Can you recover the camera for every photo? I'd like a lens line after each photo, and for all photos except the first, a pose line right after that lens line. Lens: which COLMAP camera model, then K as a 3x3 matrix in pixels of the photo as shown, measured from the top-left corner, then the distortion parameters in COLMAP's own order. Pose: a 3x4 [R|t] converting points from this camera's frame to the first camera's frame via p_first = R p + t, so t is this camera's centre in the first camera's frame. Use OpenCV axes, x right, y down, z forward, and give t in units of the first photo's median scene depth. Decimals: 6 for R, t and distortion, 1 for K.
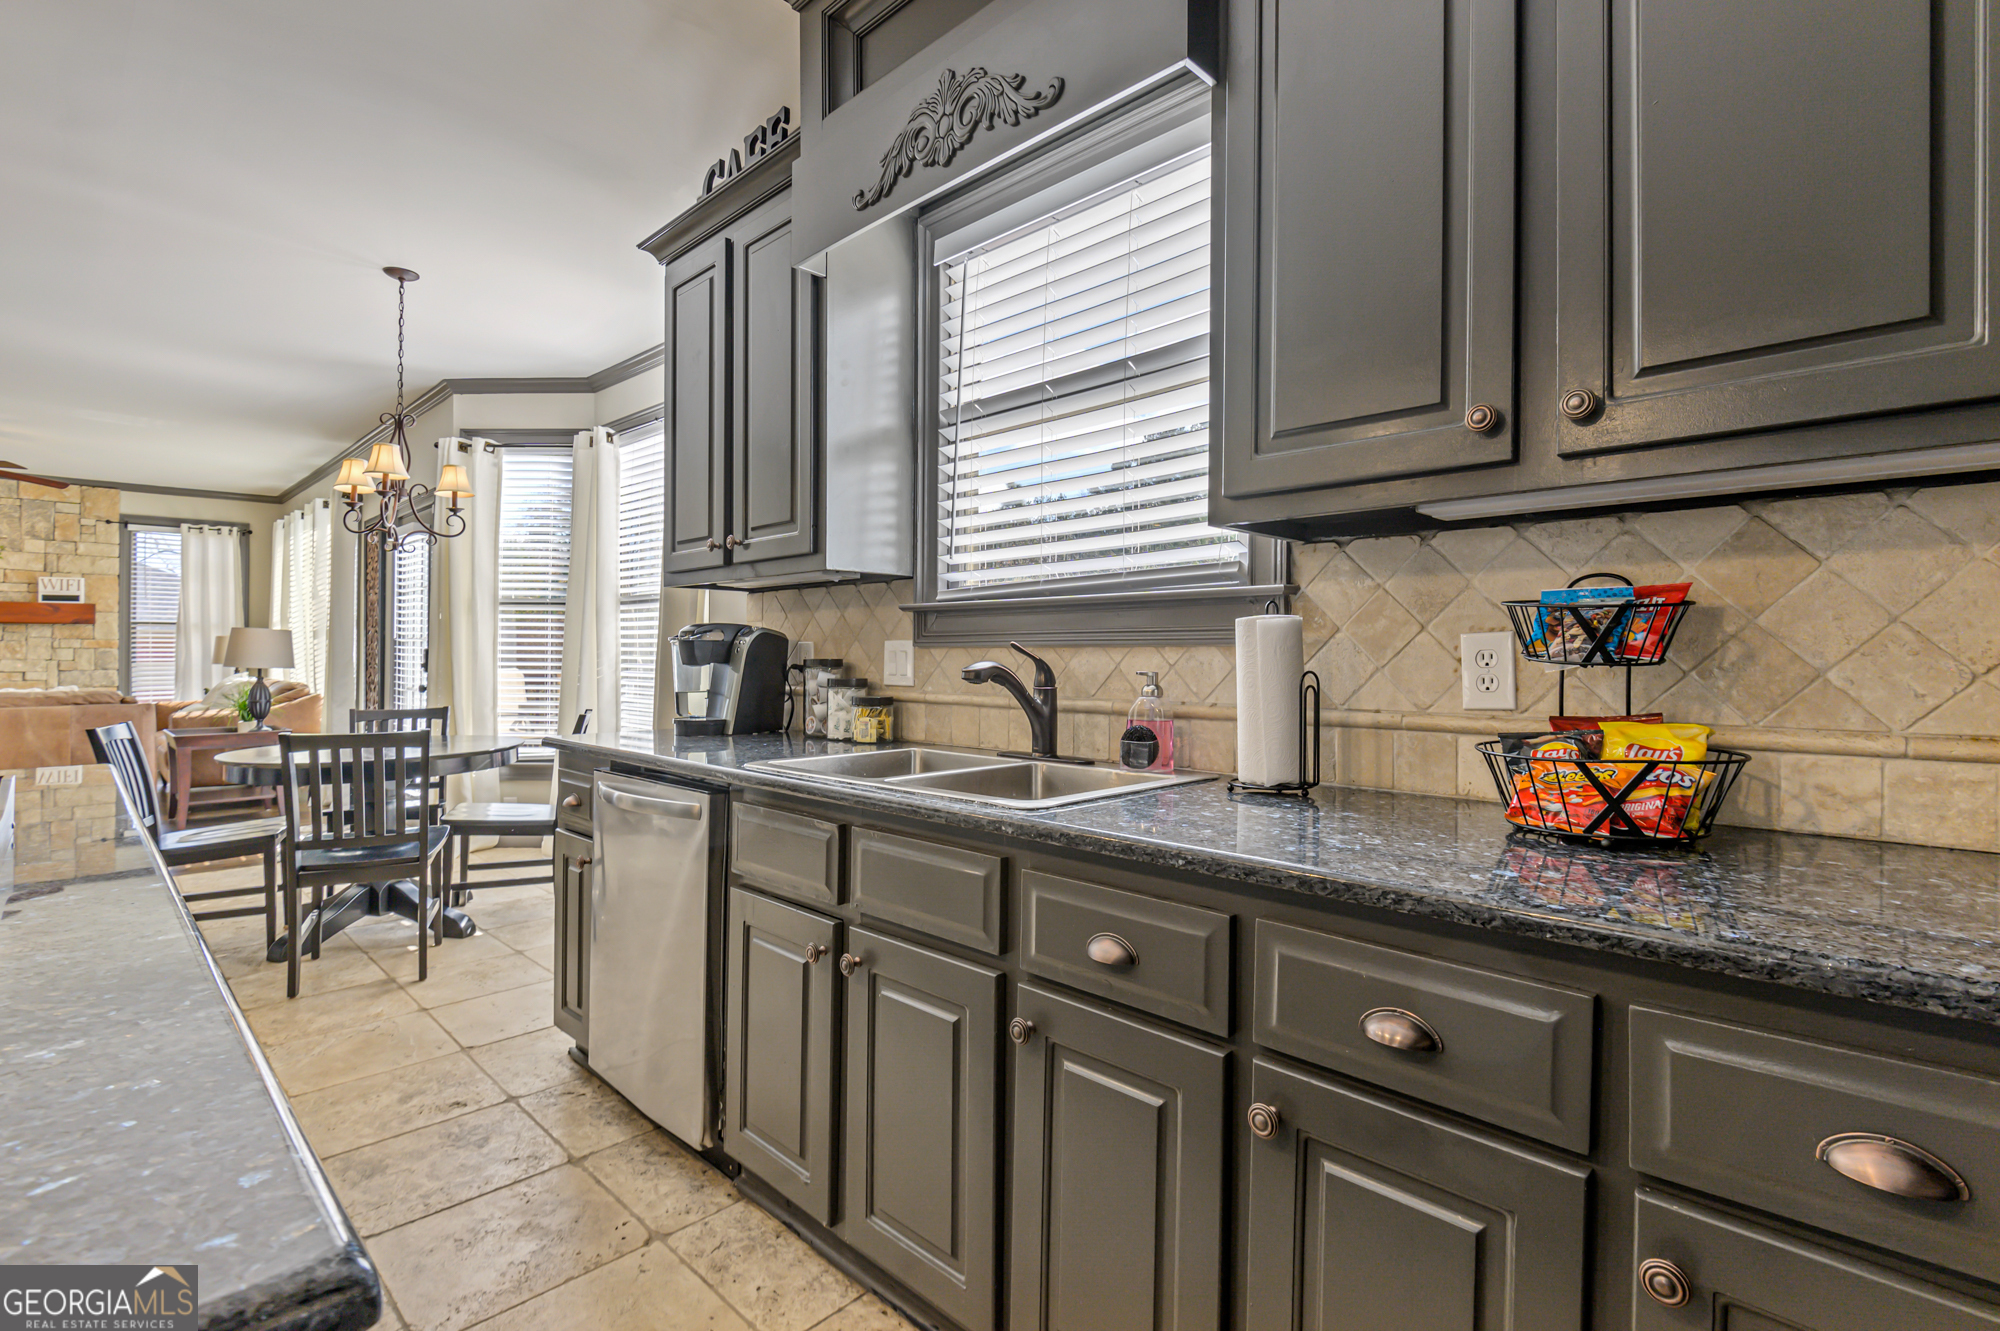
lens RADIAL K [[931.0, 0, 1001.9], [0, 931.0, 653.8], [0, 0, 1]] dist [0.003261, -0.003732]
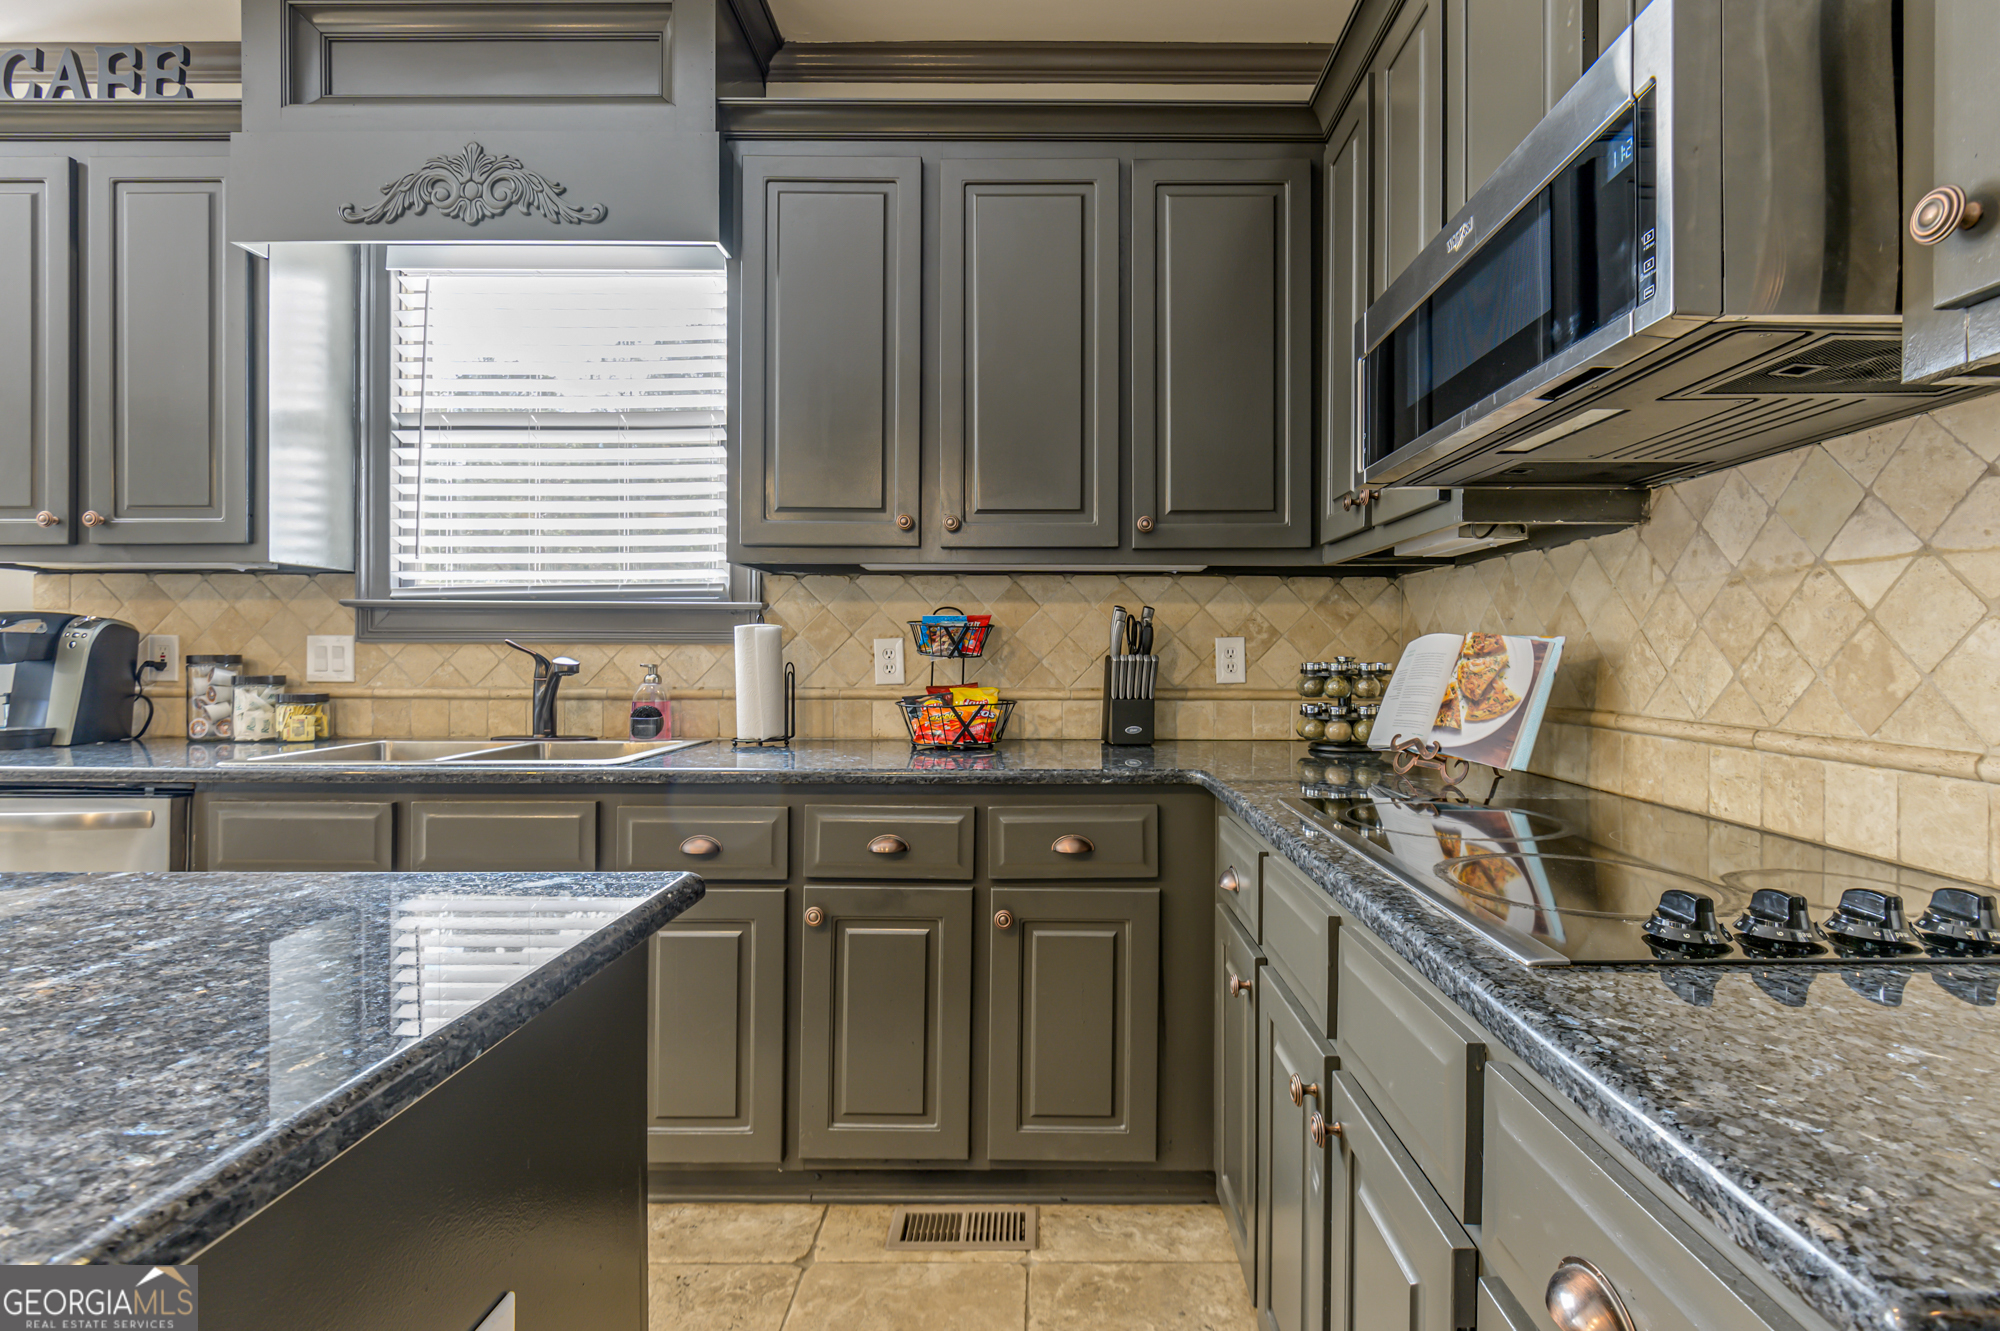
lens RADIAL K [[931.0, 0, 1031.5], [0, 931.0, 652.2], [0, 0, 1]] dist [0.003261, -0.003732]
pose [[0.731654, -0.001006, 0.681675, -0.390857], [-0.002232, 0.999990, 0.003872, -0.004459], [-0.681672, -0.004354, 0.731645, -0.358670]]
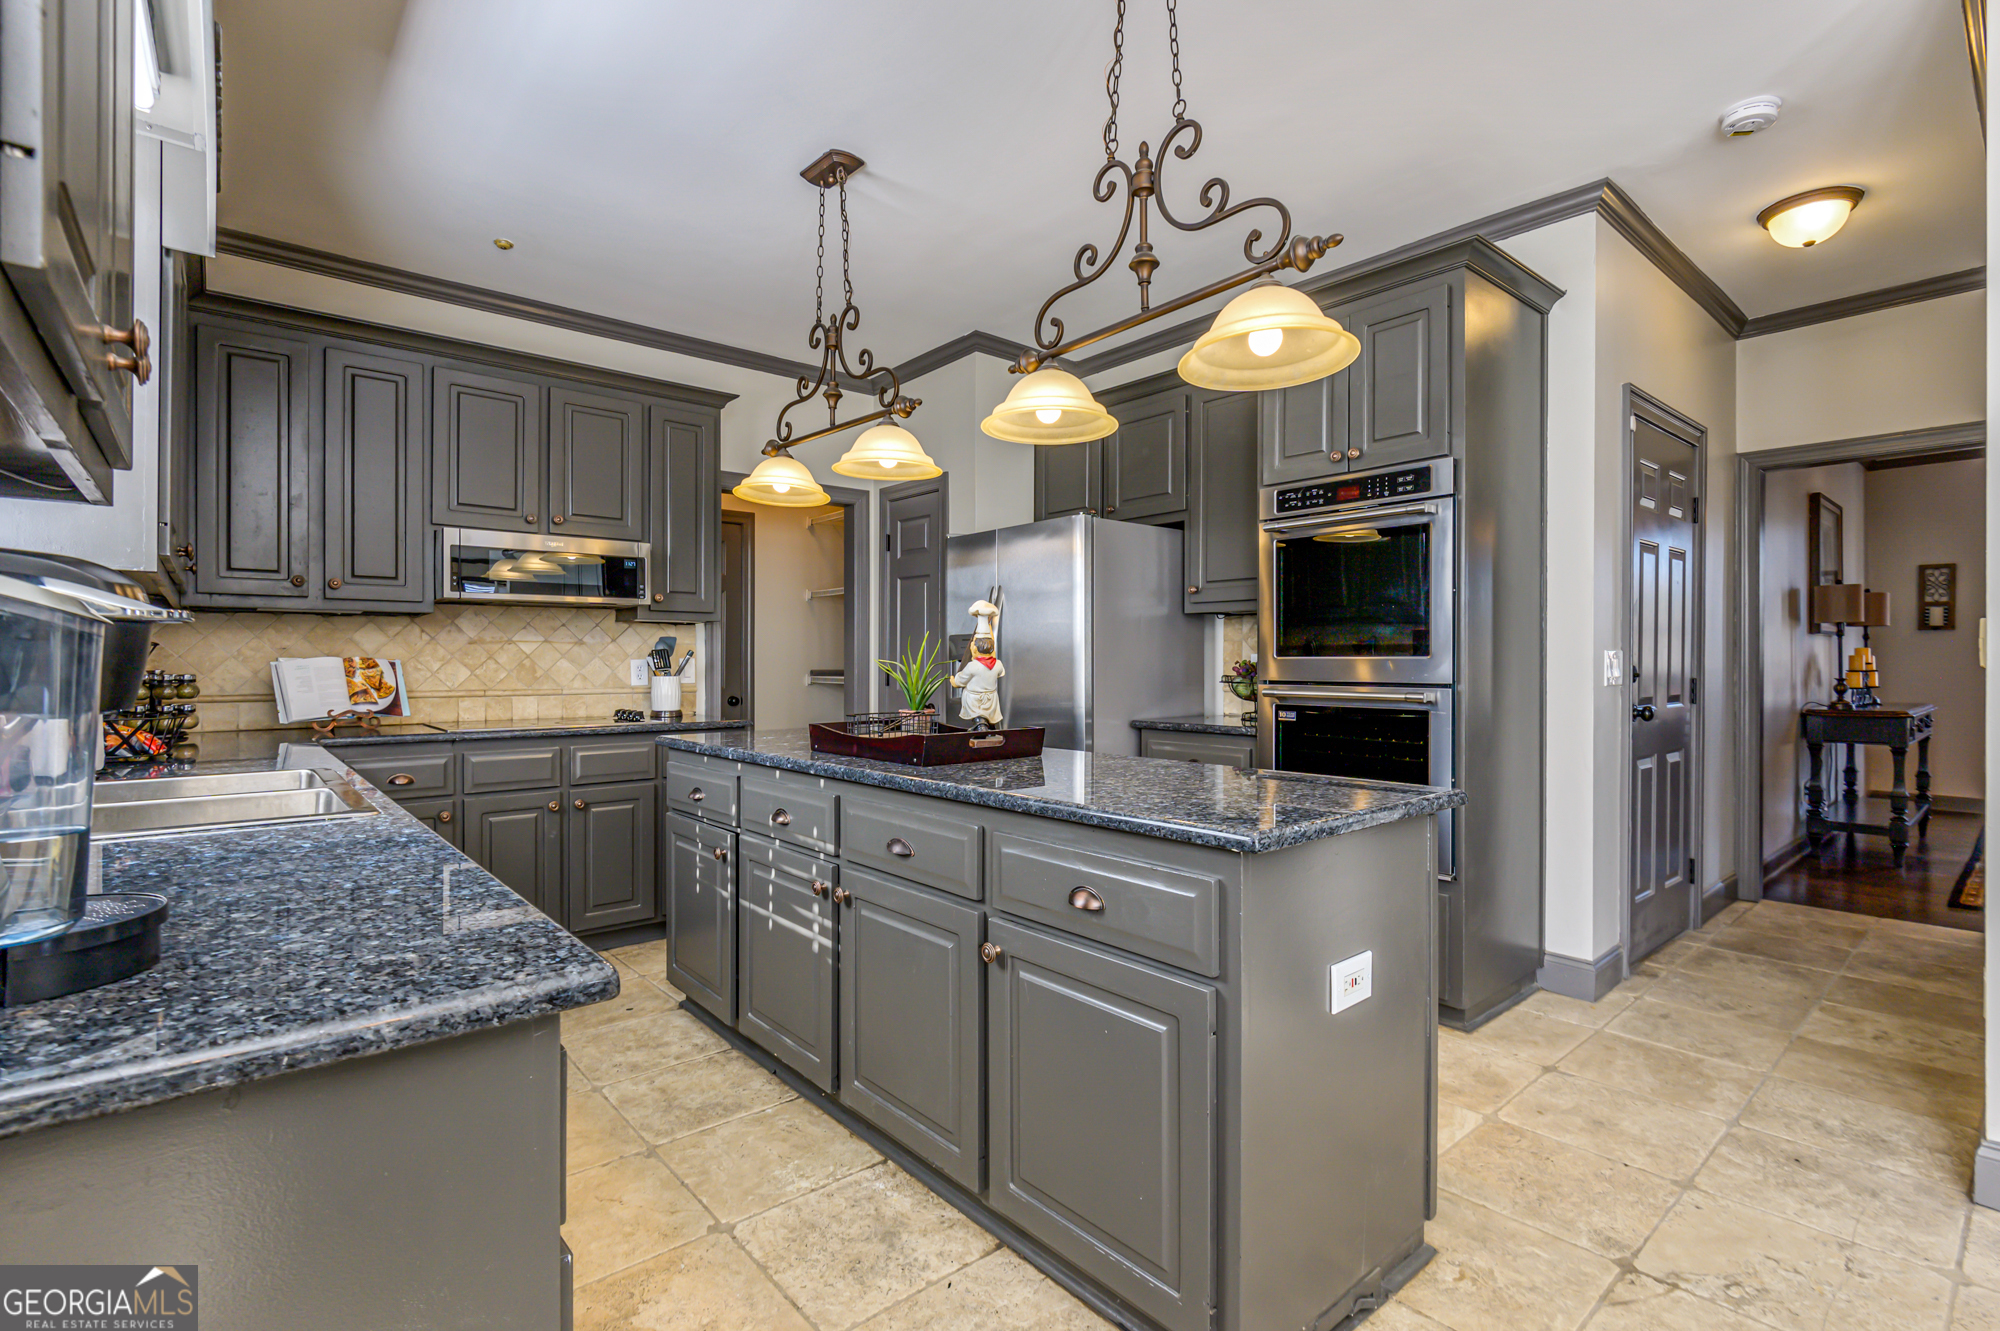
lens RADIAL K [[931.0, 0, 1003.5], [0, 931.0, 667.4], [0, 0, 1]] dist [0.003261, -0.003732]
pose [[-0.995293, -0.002279, 0.096880, -1.044843], [-0.002082, 0.999996, 0.002134, -0.007442], [-0.096885, 0.001923, -0.995294, 2.168385]]
